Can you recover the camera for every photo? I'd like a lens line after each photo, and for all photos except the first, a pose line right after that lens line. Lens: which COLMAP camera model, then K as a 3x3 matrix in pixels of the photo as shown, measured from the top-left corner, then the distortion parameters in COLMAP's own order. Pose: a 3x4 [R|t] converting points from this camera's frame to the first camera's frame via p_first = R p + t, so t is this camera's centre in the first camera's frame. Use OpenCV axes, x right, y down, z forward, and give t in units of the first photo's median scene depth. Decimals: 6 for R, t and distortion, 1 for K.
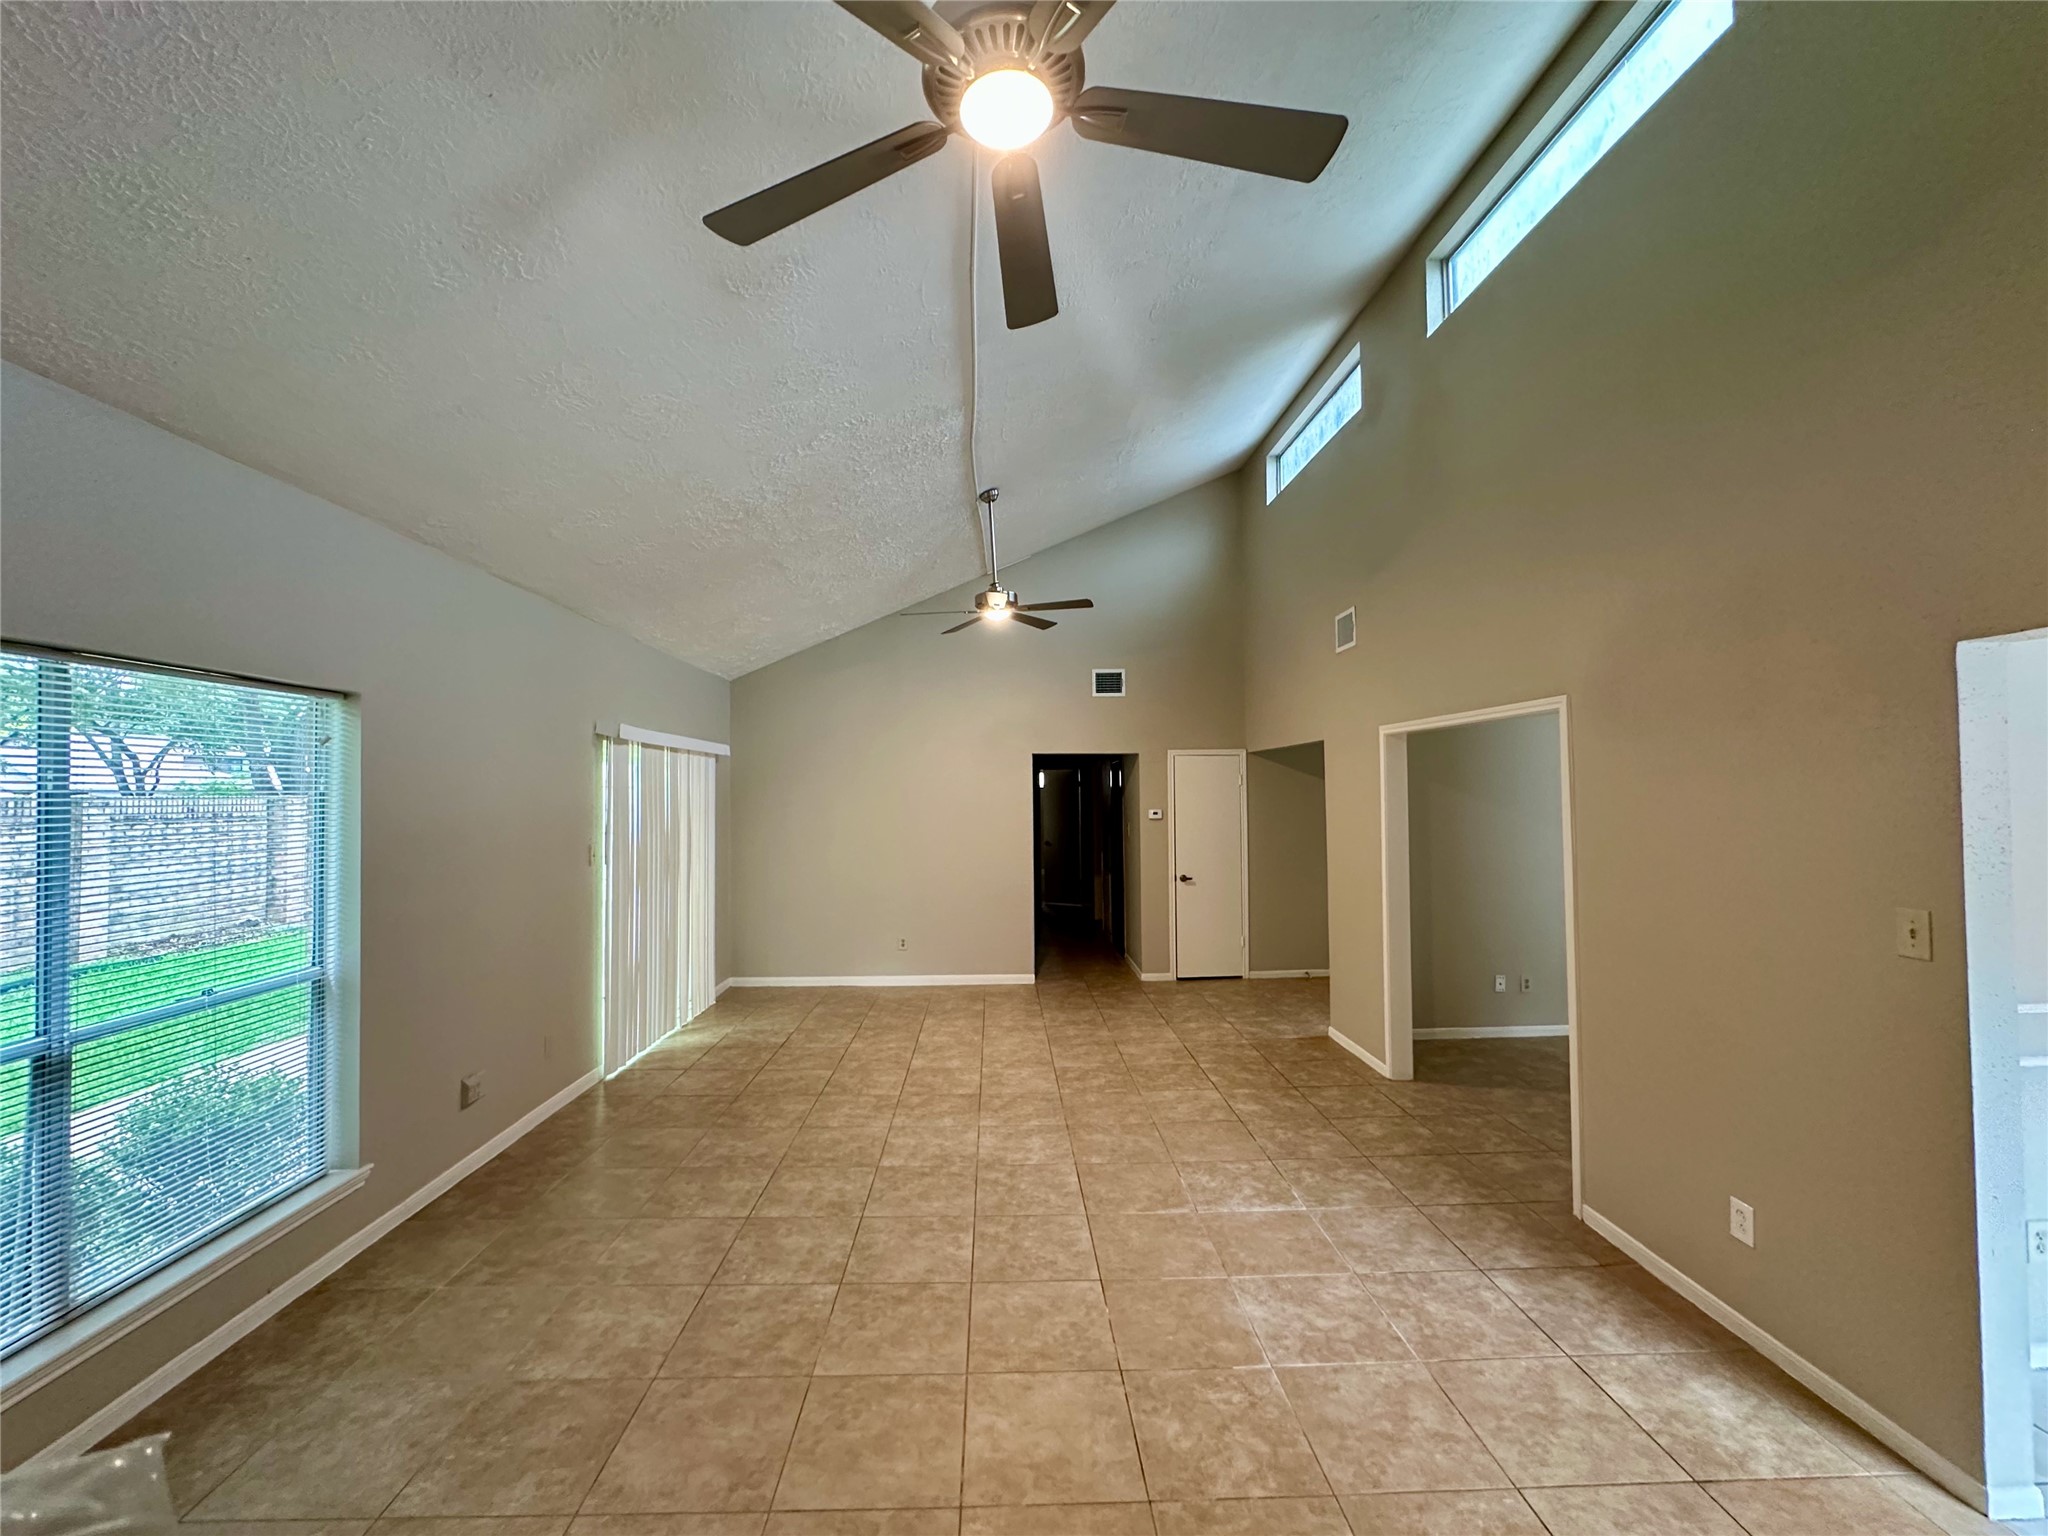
lens RADIAL K [[822.6, 0, 1024.2], [0, 822.6, 769.2], [0, 0, 1]] dist [-0.002034, -0.000019]
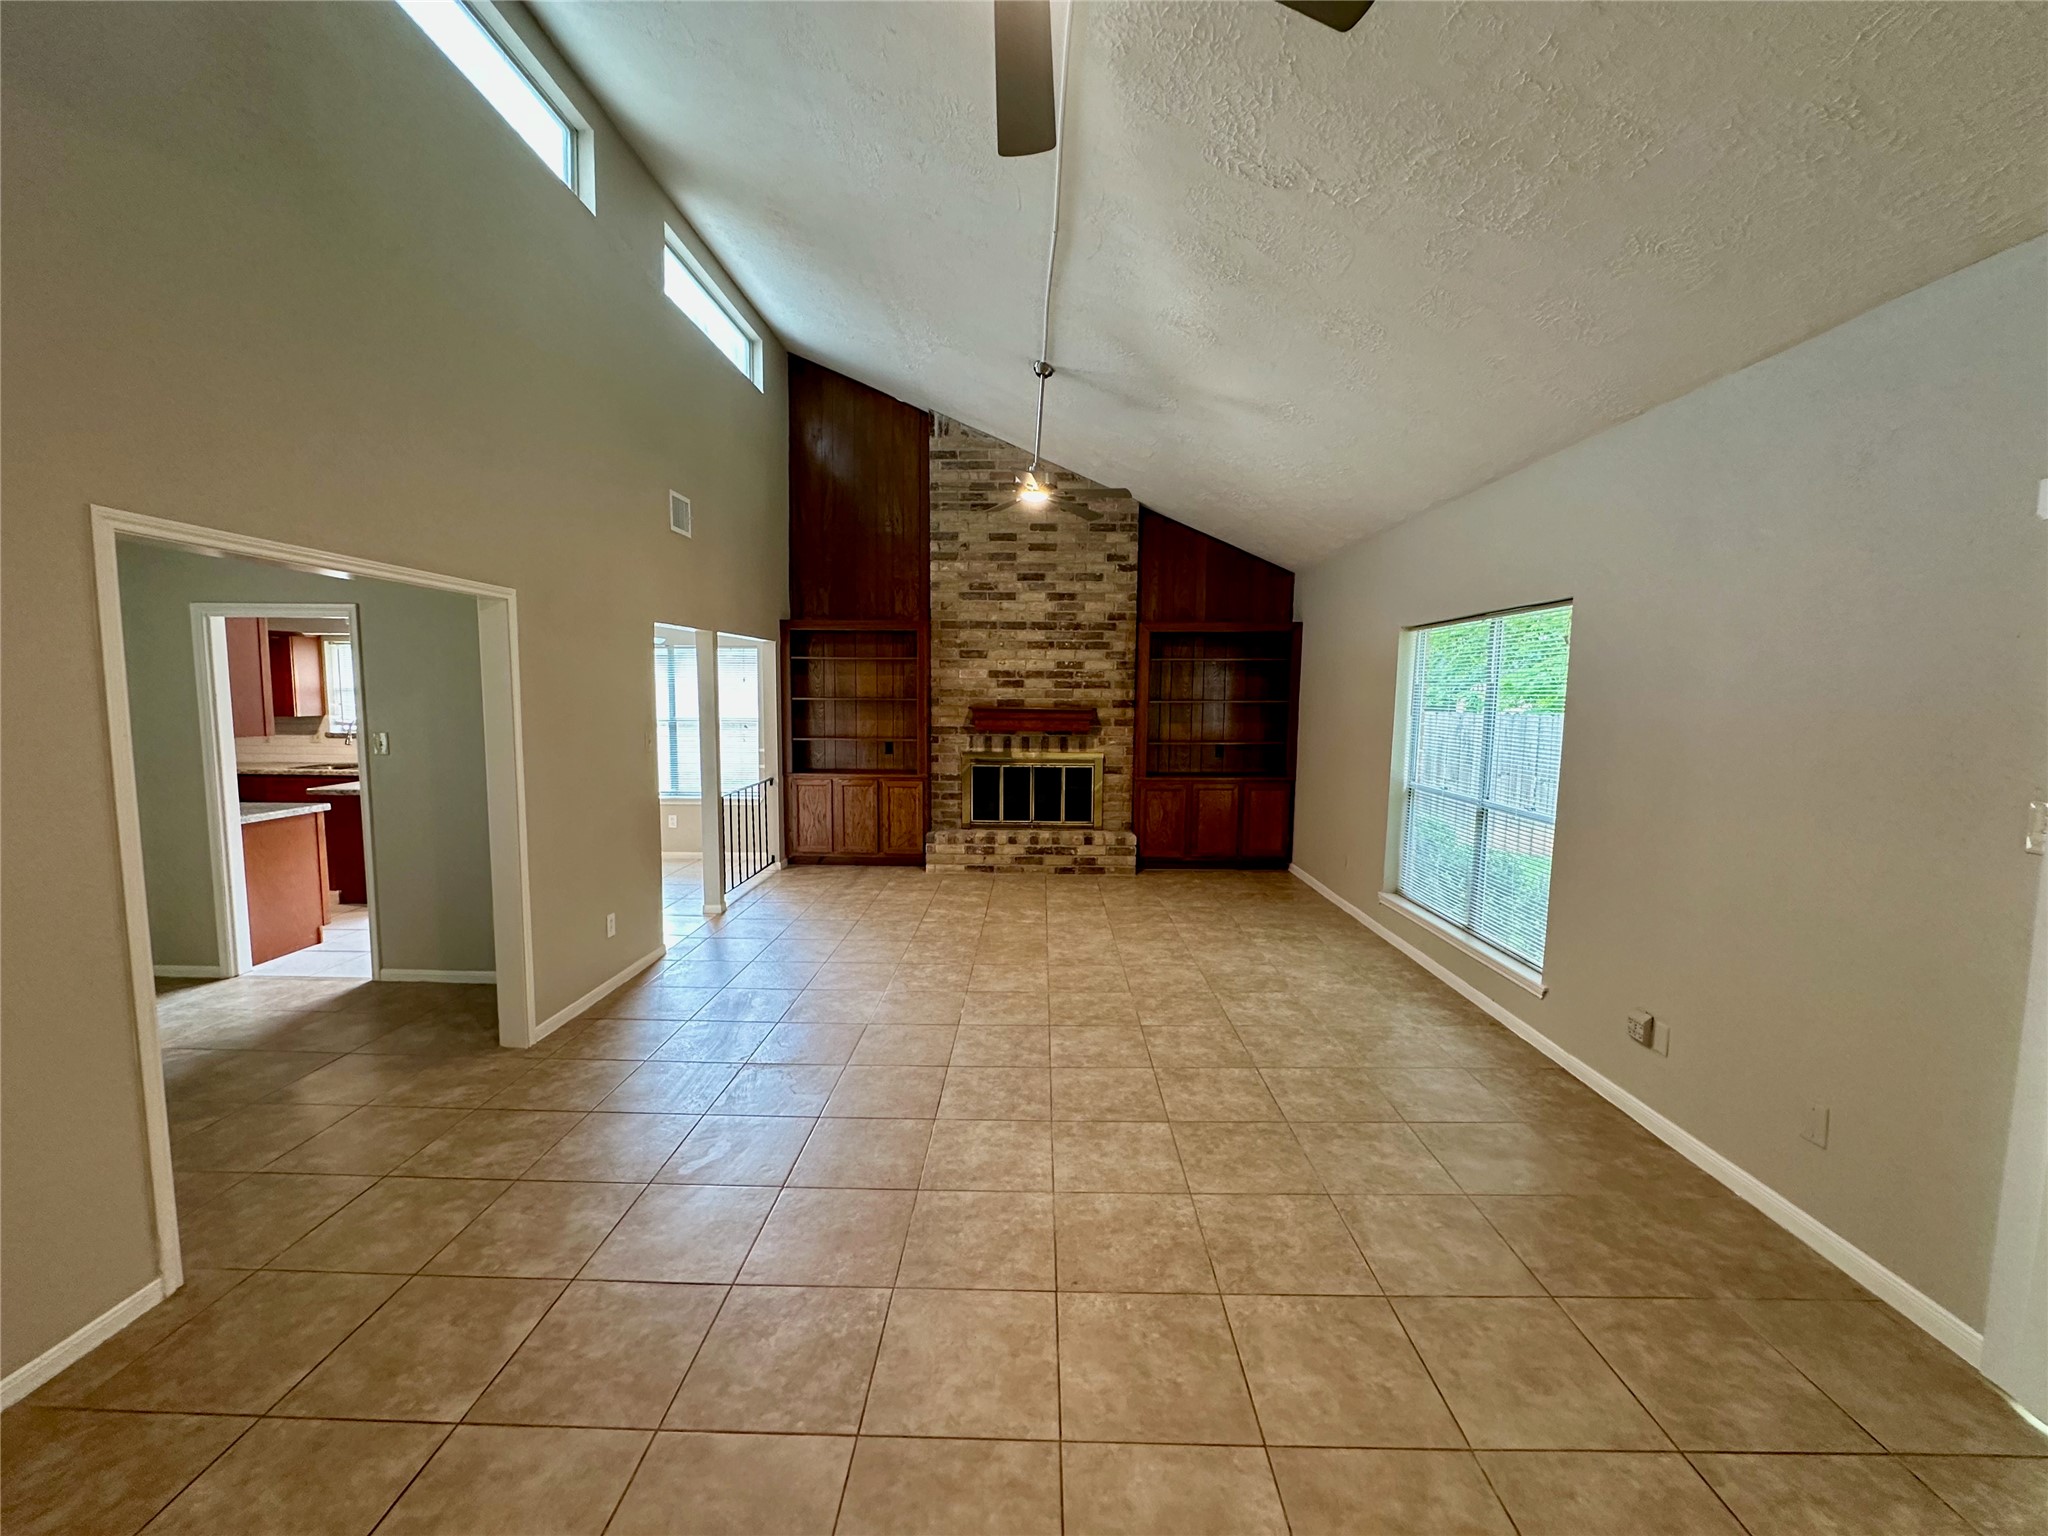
lens RADIAL K [[822.6, 0, 1023.6], [0, 822.6, 770.1], [0, 0, 1]] dist [-0.002034, -0.000019]
pose [[-0.998377, -0.007394, 0.056464, -0.081484], [-0.003591, 0.997736, 0.067151, 0.073267], [-0.056832, 0.066839, -0.996144, 2.018921]]
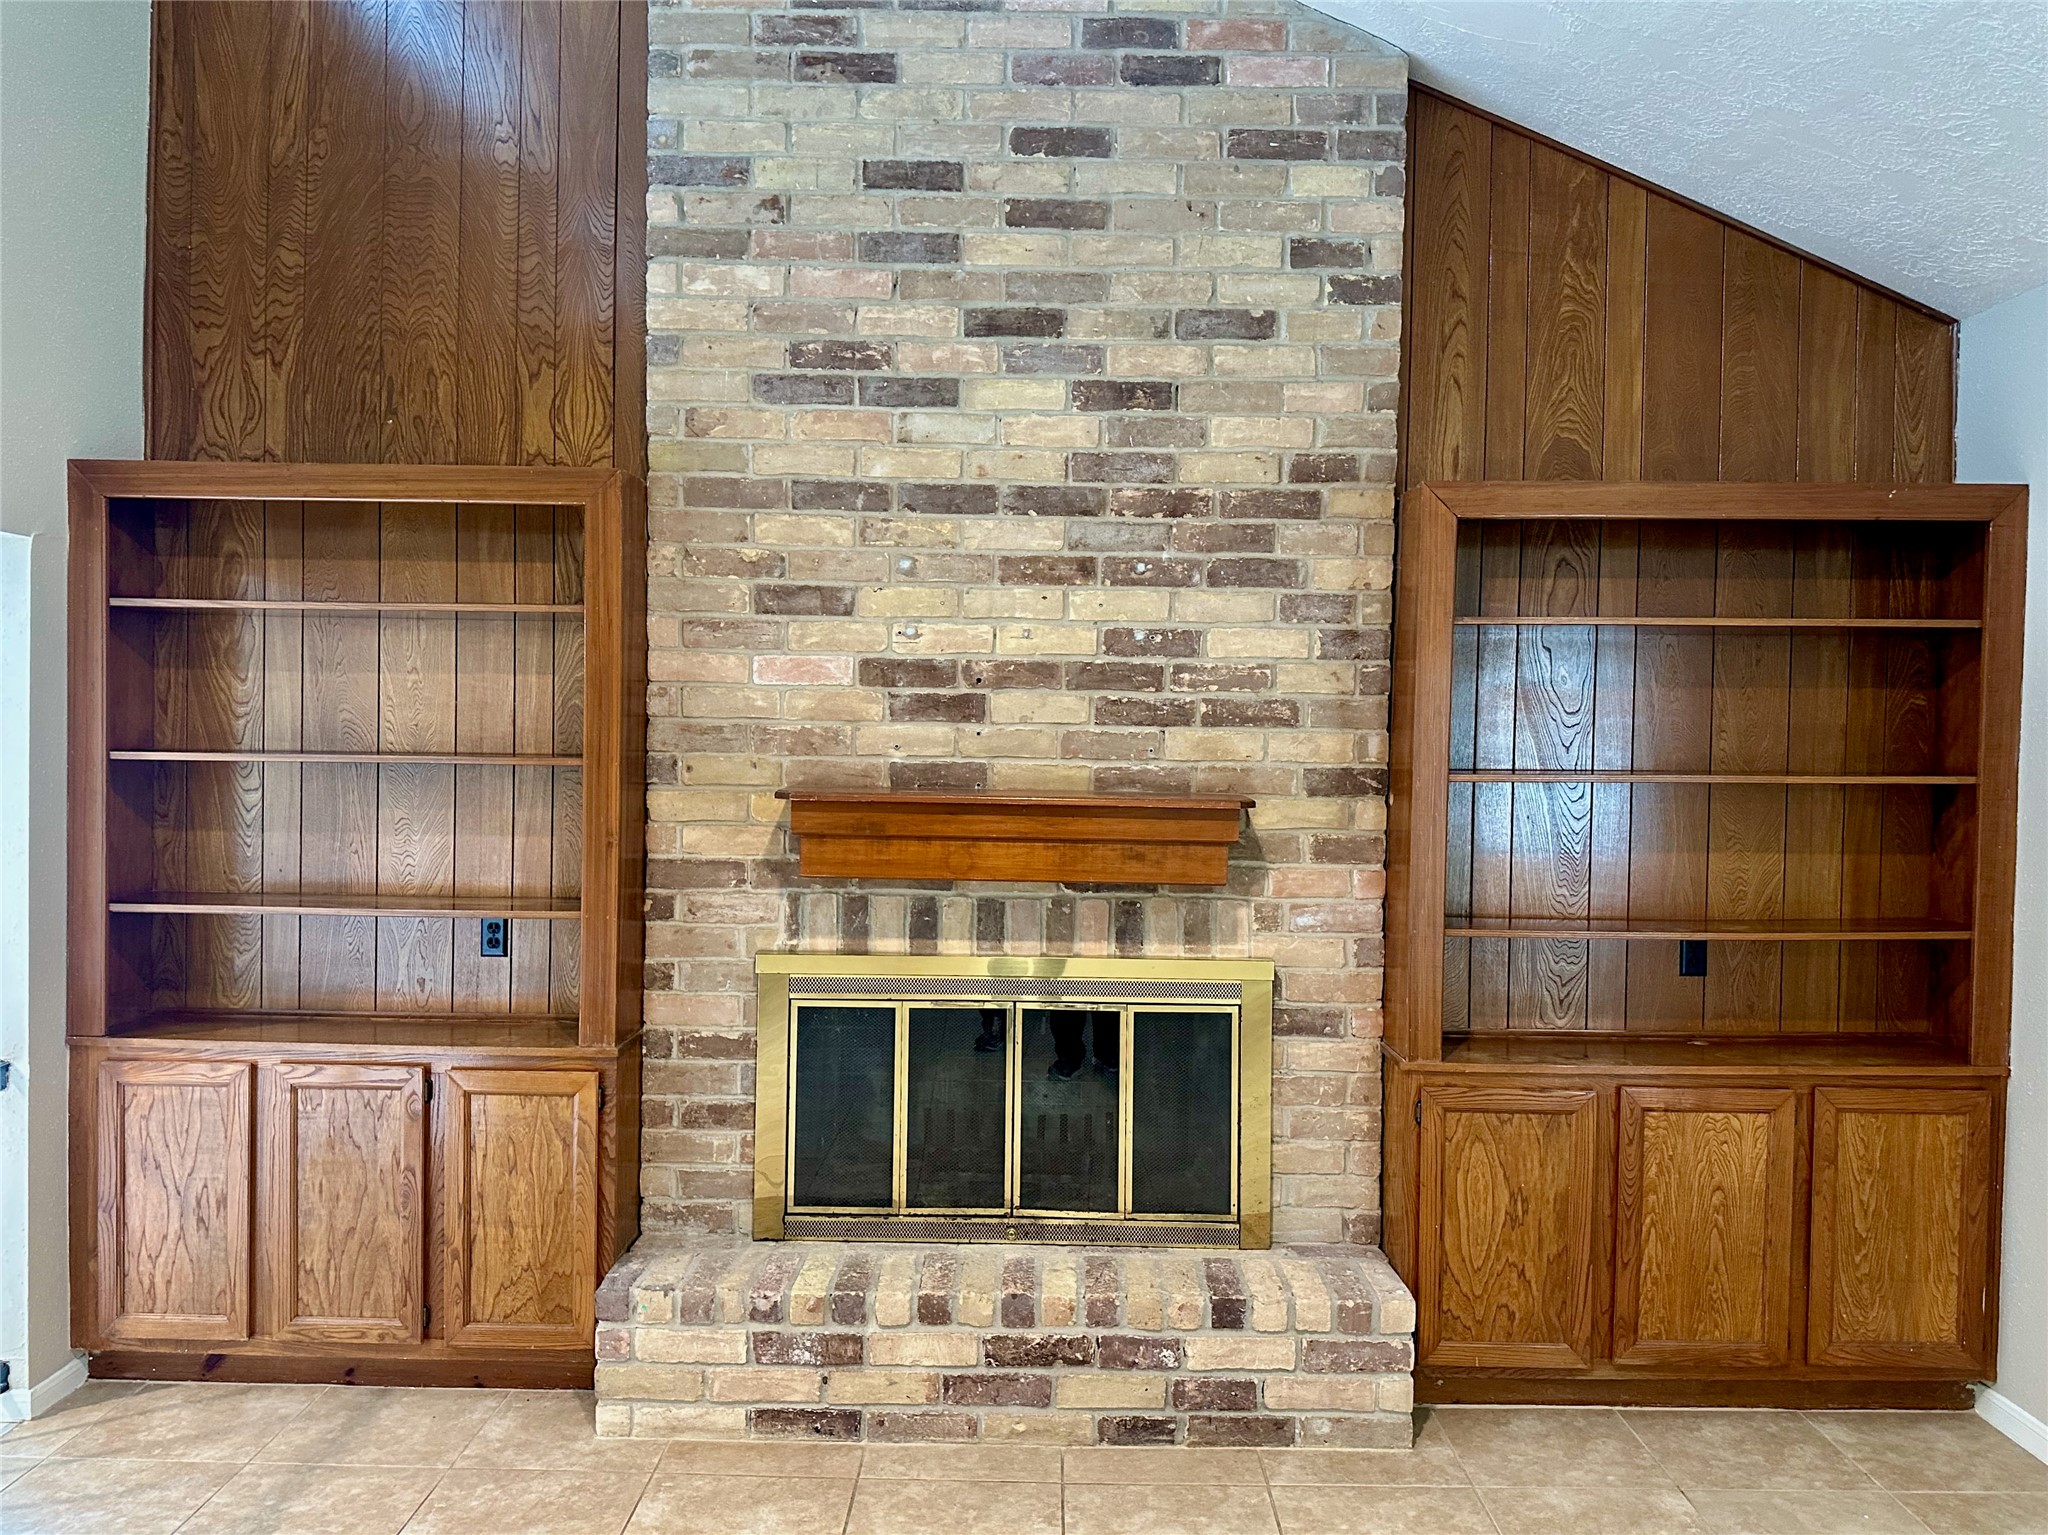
lens RADIAL K [[1443.4, 0, 1025.4], [0, 1443.4, 766.8], [0, 0, 1]] dist [0.009828, -0.003033]
pose [[-0.998407, -0.010369, 0.055457, -0.060449], [-0.010587, 0.999937, -0.003640, 0.053119], [-0.055416, -0.004222, -0.998454, 1.365514]]
